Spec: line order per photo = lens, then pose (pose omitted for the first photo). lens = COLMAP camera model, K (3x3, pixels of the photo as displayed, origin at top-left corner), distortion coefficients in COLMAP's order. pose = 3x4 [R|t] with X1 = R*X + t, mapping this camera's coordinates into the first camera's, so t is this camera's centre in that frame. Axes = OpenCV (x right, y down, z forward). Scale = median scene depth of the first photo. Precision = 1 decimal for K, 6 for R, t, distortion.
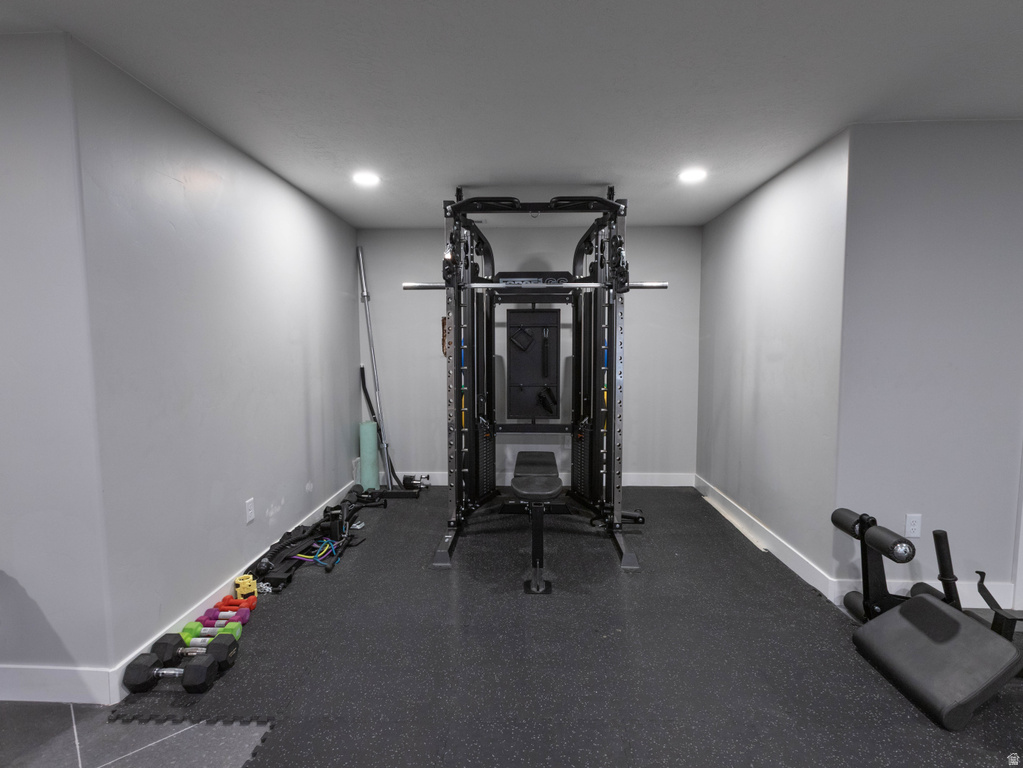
lens RADIAL K [[517.2, 0, 512.4], [0, 517.2, 384.7], [0, 0, 1]] dist [-0.004475, -0.000915]
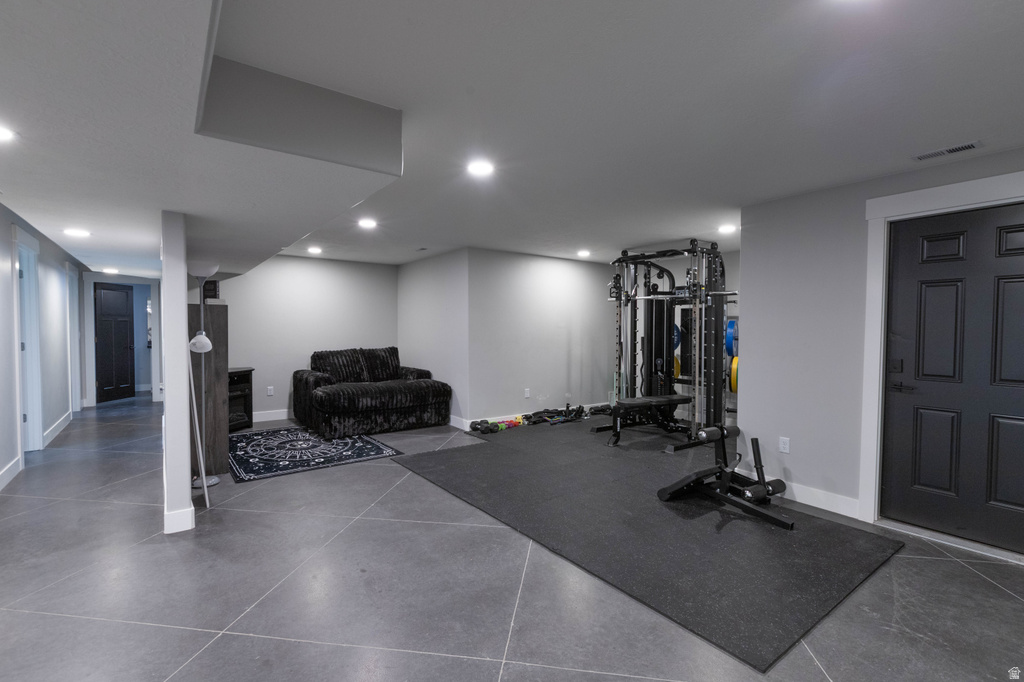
lens RADIAL K [[464.9, 0, 515.7], [0, 464.9, 342.4], [0, 0, 1]] dist [0.002314, 0.000527]
pose [[0.626890, 0.027228, -0.778632, 1.089285], [-0.070663, 0.997257, -0.022019, 0.042090], [0.775897, 0.068824, 0.627095, -0.440713]]
